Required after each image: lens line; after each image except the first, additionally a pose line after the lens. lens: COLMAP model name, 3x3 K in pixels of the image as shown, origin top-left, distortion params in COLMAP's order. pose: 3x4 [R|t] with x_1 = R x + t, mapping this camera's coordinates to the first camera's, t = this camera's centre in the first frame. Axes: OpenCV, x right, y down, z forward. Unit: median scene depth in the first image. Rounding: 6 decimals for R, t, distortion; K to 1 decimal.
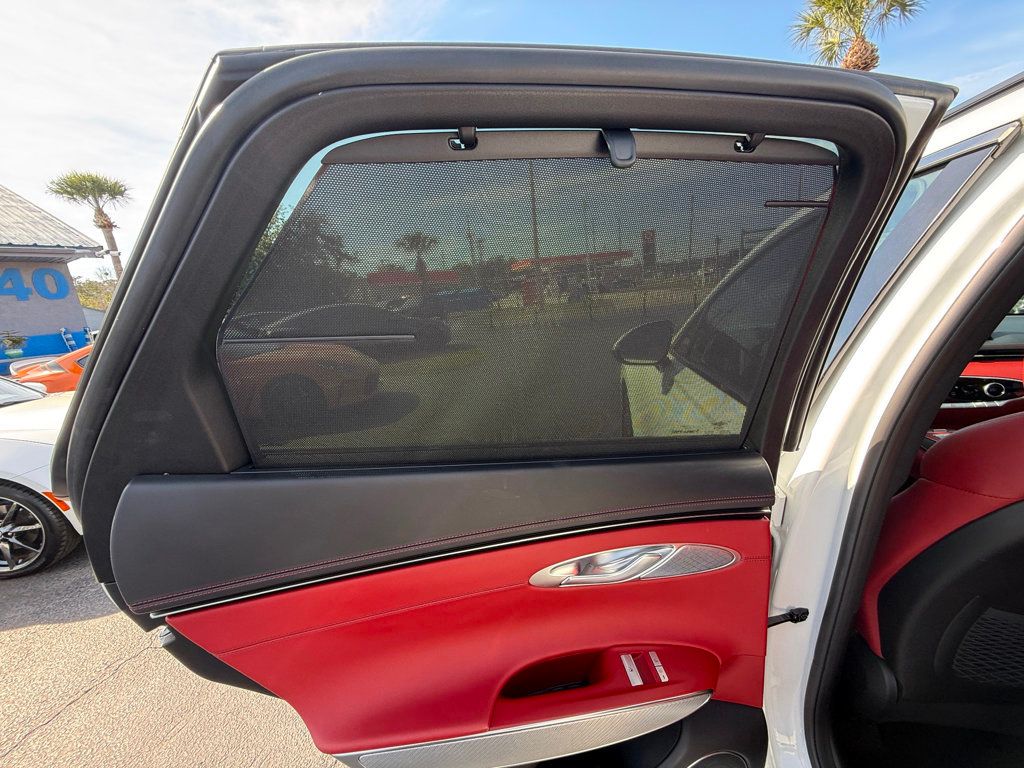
lens RADIAL K [[404.7, 0, 508.3], [0, 404.7, 384.8], [0, 0, 1]] dist [-0.000050, 0.000385]
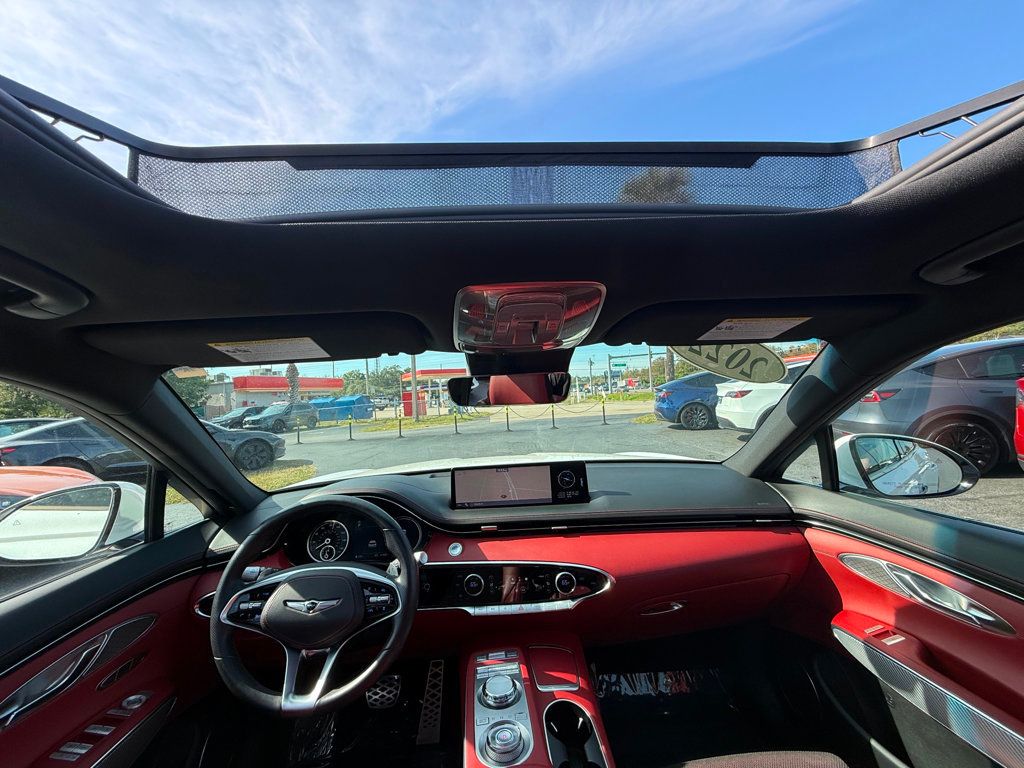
lens RADIAL K [[404.7, 0, 508.3], [0, 404.7, 384.8], [0, 0, 1]] dist [-0.000050, 0.000385]
pose [[0.970552, 0.041912, 0.237218, 0.043686], [0.022693, 0.964462, -0.263247, -0.006568], [-0.239821, 0.260878, 0.935109, 0.012818]]
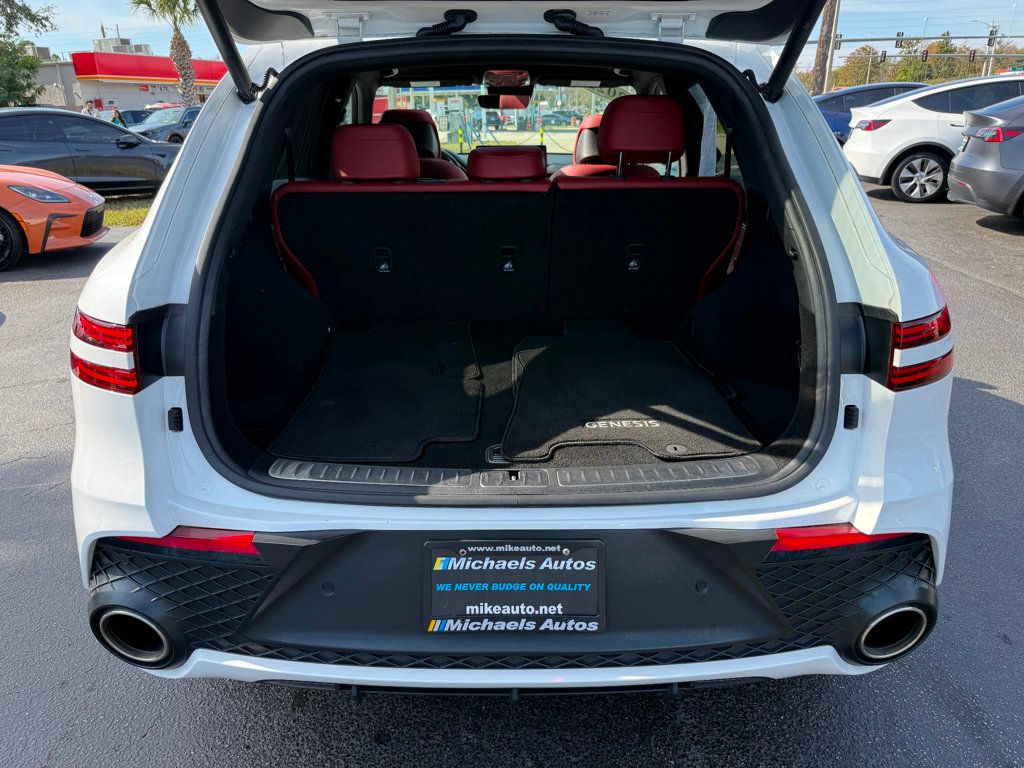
lens RADIAL K [[729.9, 0, 512.0], [0, 729.9, 384.0], [0, 0, 1]] dist [0.059151, -0.067467]
pose [[0.980081, 0.015315, 0.198007, 0.027099], [-0.038383, 0.992831, 0.113195, 0.020537], [-0.194854, -0.118540, 0.973643, -0.092925]]
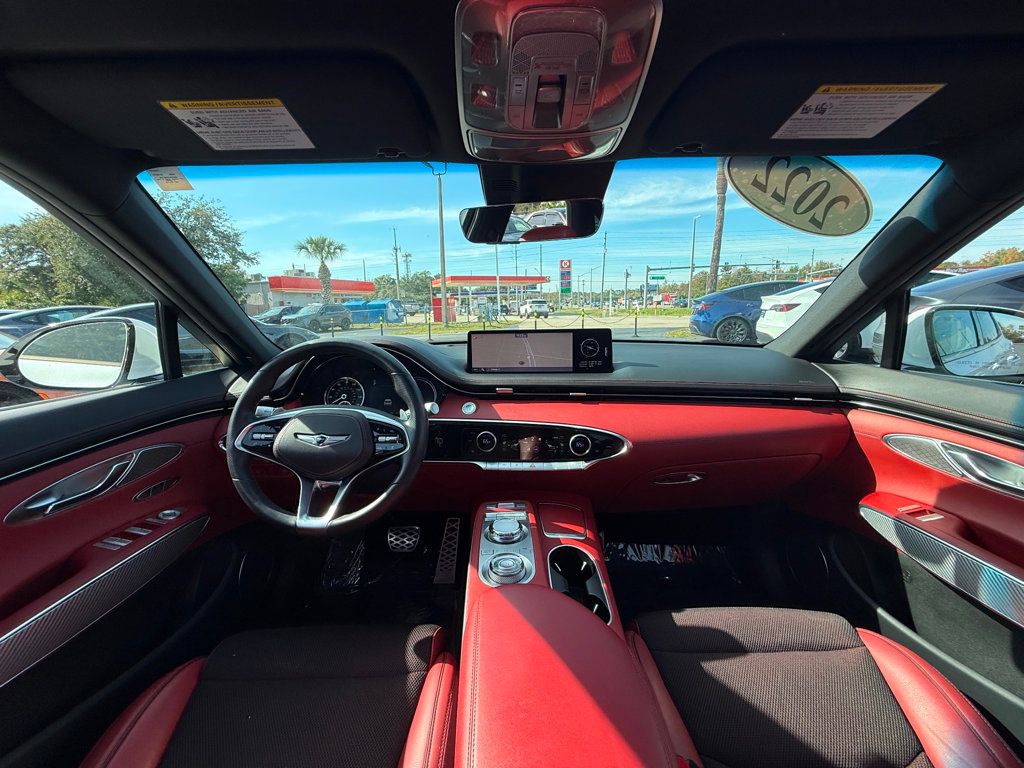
lens RADIAL K [[403.1, 0, 507.5], [0, 403.1, 382.6], [0, 0, 1]] dist [-0.000860, -0.000050]
pose [[0.983822, 0.040079, 0.174606, 0.045351], [-0.031308, 0.998119, -0.052705, -0.002496], [-0.176390, 0.046386, 0.983227, 0.016317]]
